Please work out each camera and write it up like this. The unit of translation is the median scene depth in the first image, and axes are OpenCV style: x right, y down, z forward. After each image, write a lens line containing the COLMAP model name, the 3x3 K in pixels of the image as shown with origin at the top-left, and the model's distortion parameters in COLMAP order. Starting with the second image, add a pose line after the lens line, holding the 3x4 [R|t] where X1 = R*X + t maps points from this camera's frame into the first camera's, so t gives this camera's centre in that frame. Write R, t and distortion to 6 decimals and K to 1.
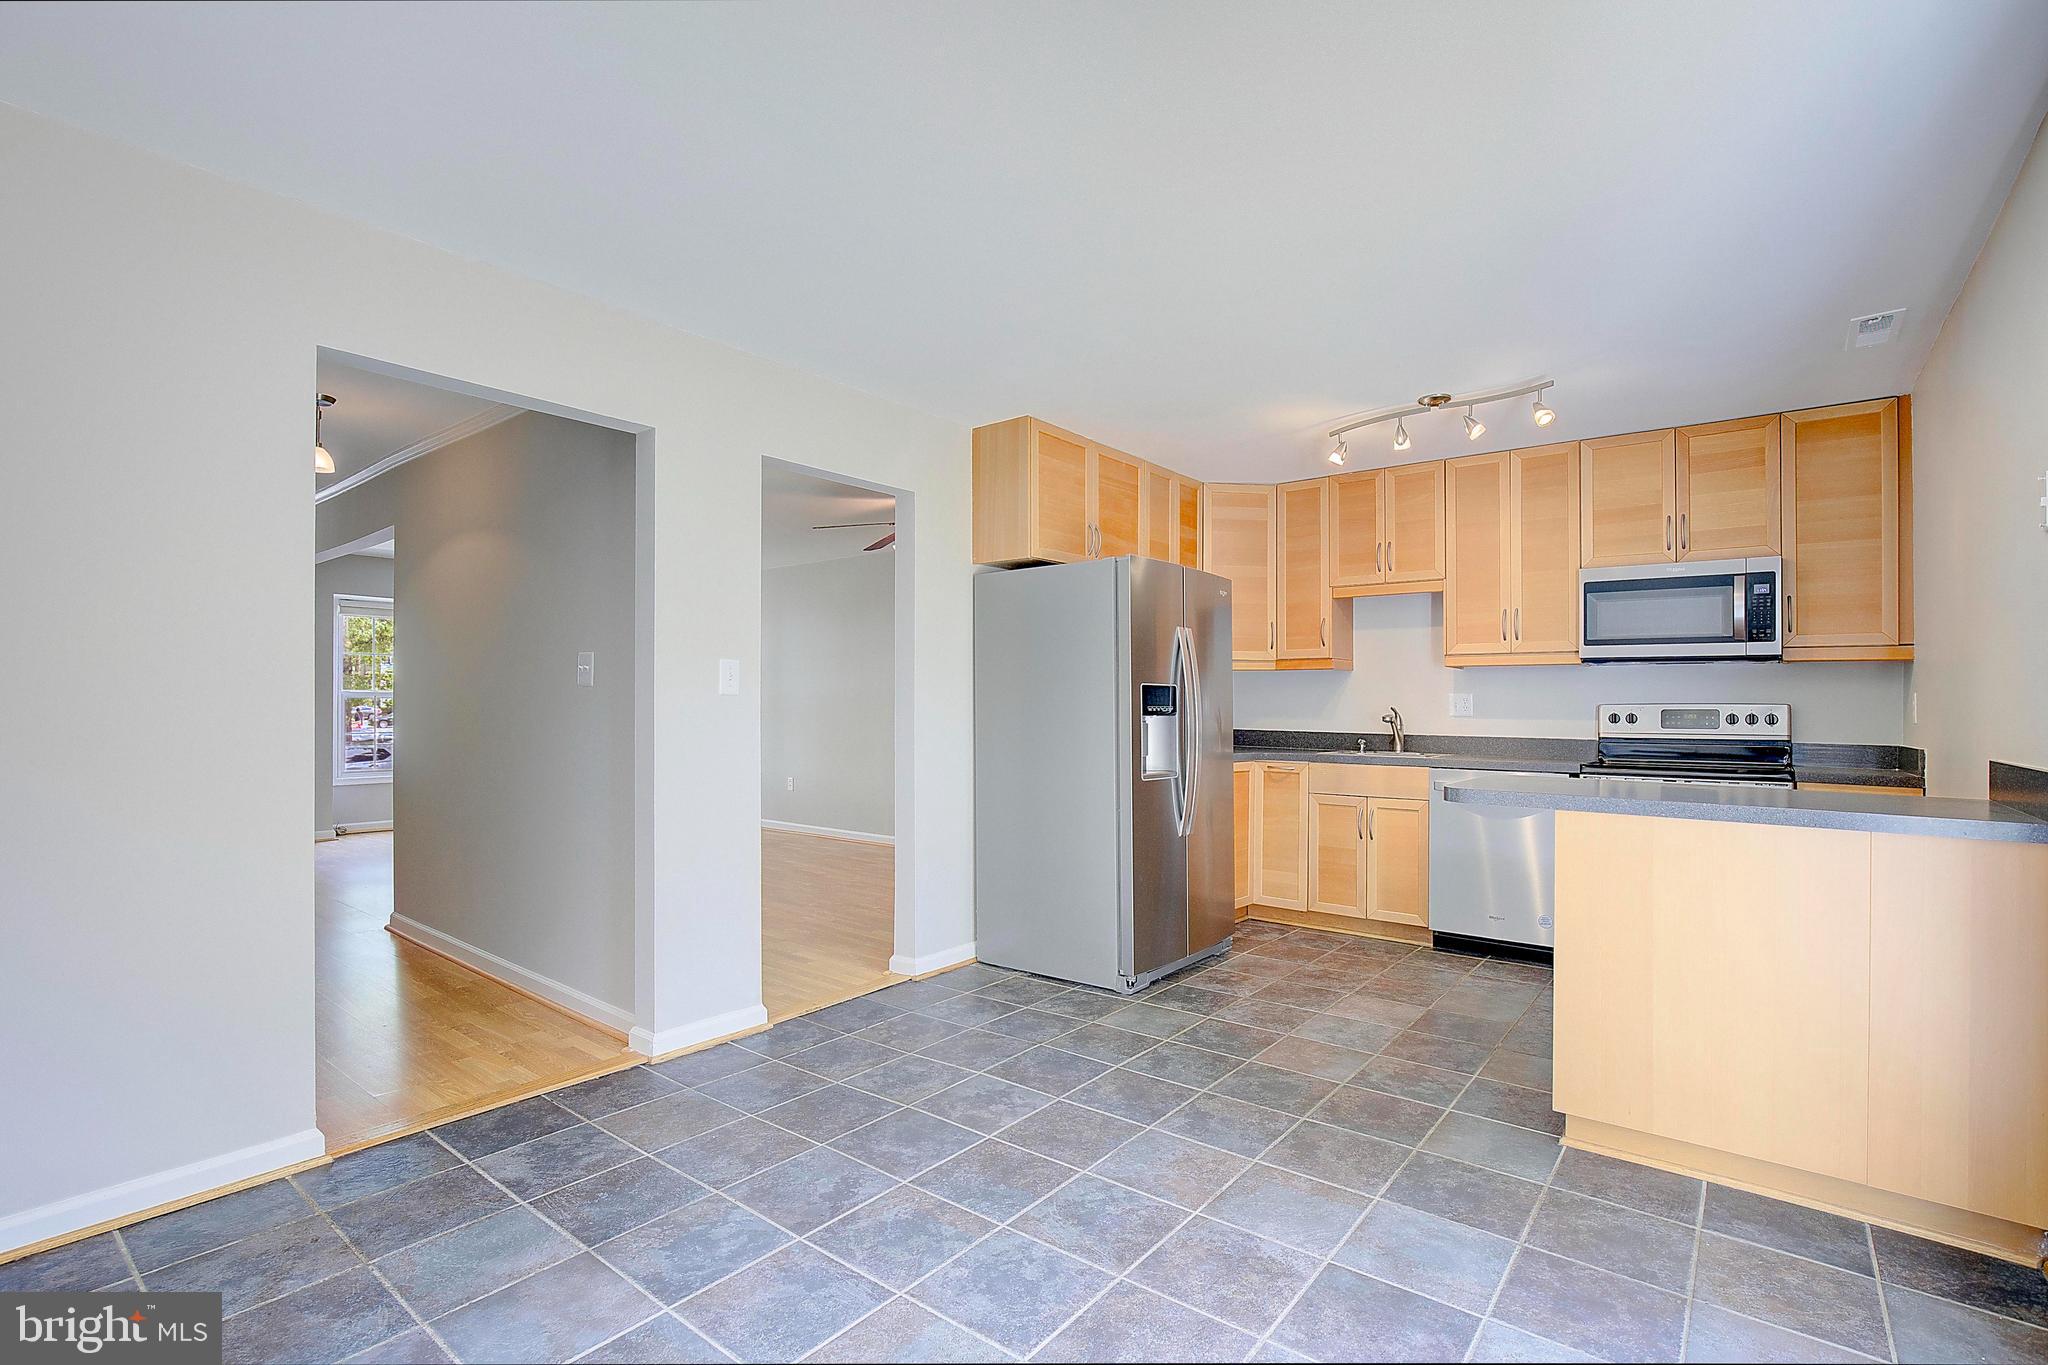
lens RADIAL K [[933.1, 0, 1037.0], [0, 933.1, 707.2], [0, 0, 1]] dist [-0.000824, -0.000093]
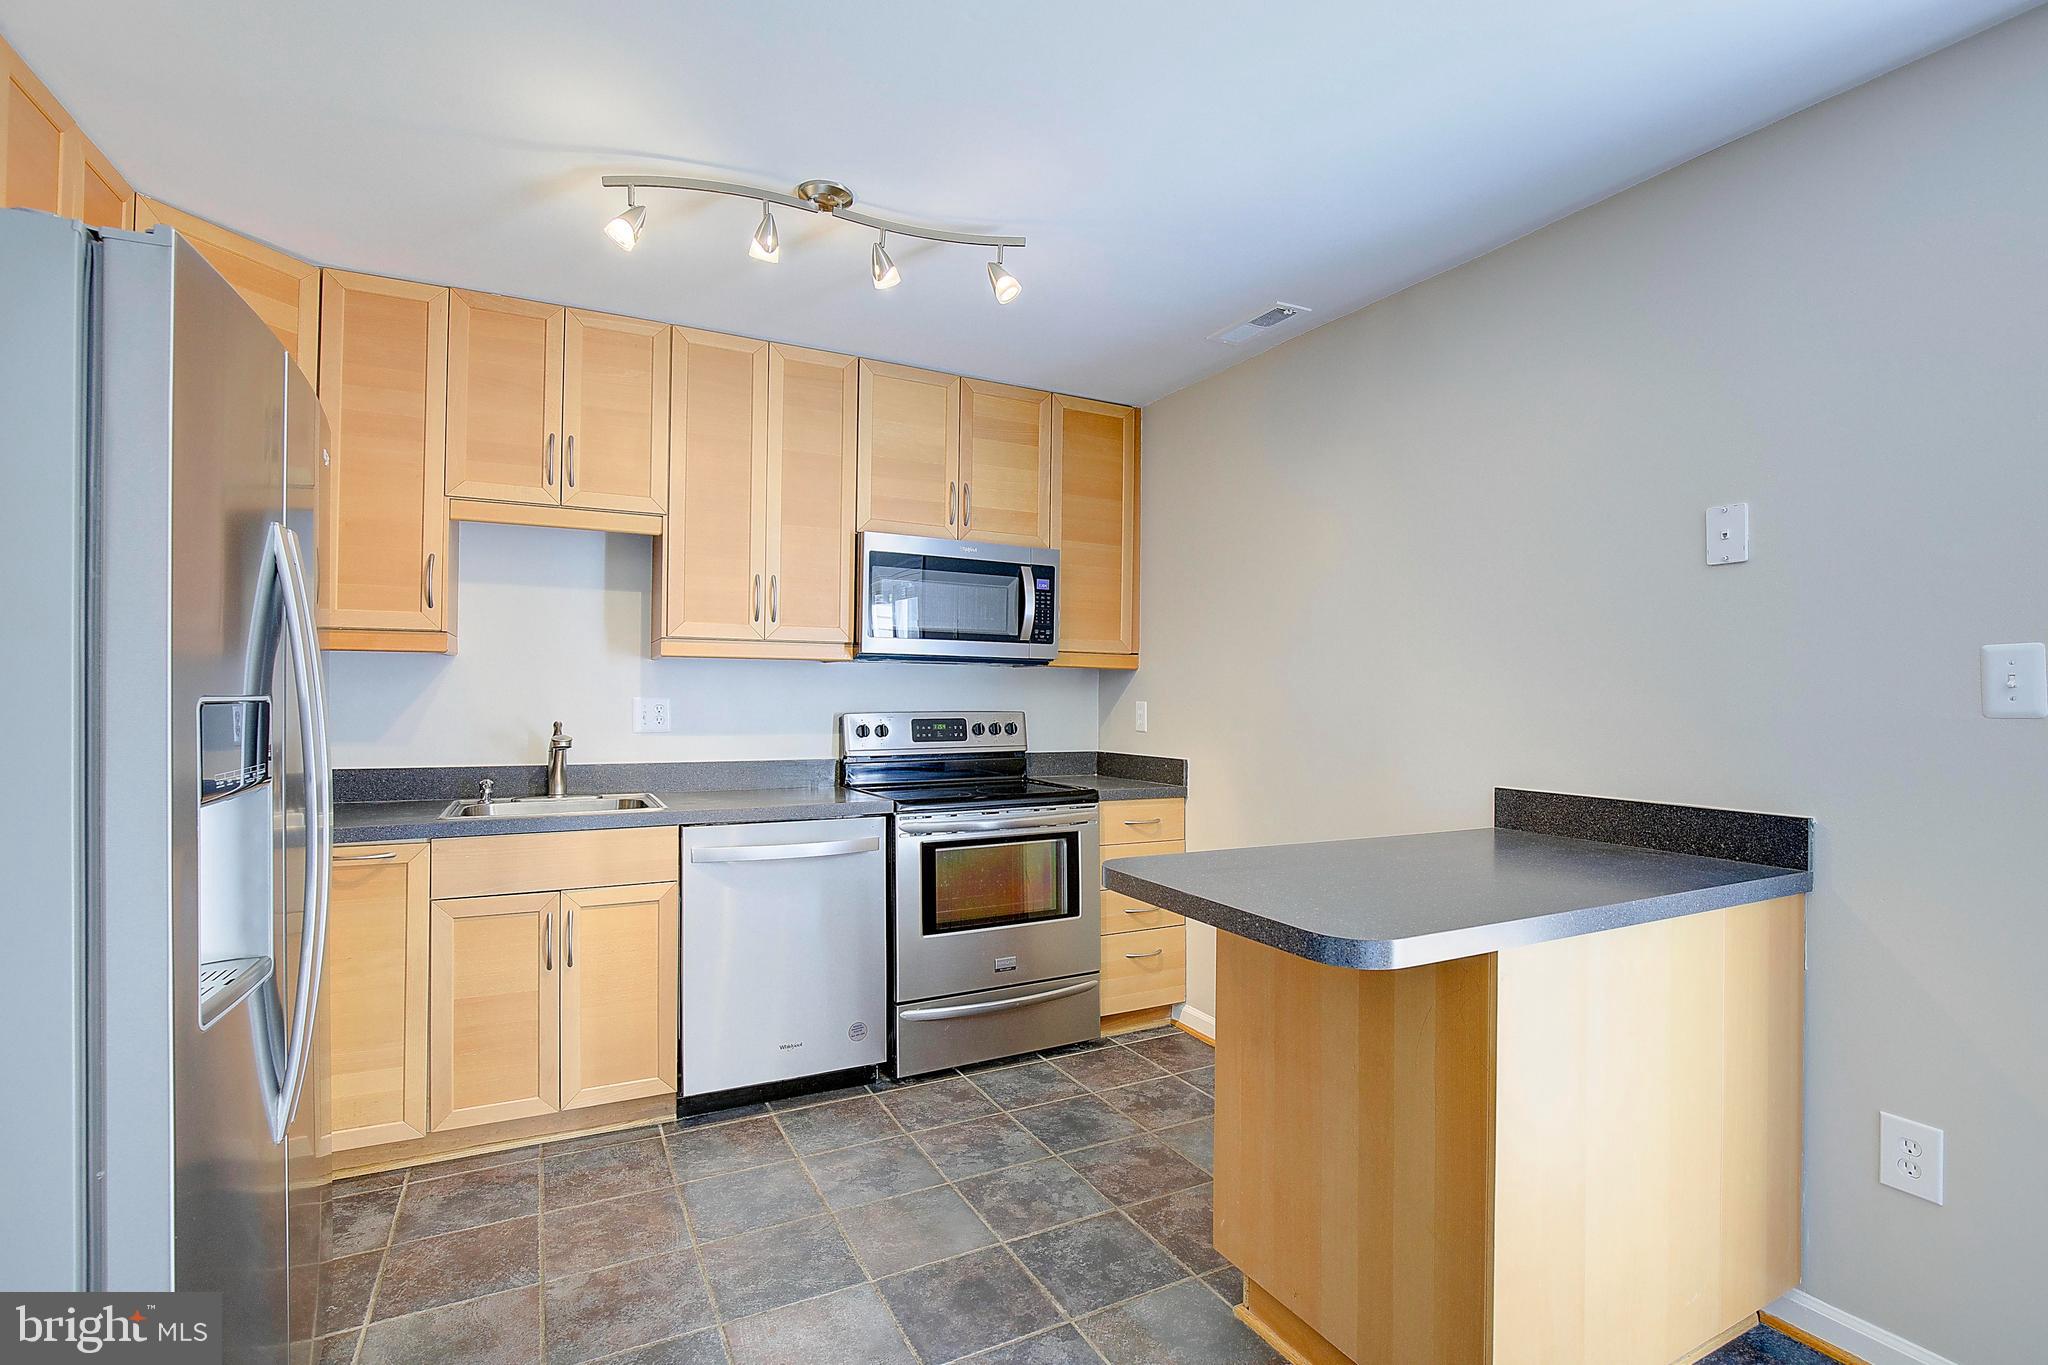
lens RADIAL K [[949.5, 0, 1023.6], [0, 949.5, 688.7], [0, 0, 1]] dist [-0.000856, -0.000173]
pose [[0.414785, 0.000544, 0.909919, -0.048707], [-0.001736, 0.999998, 0.000193, -0.026115], [-0.909918, -0.001659, 0.414786, 0.604463]]
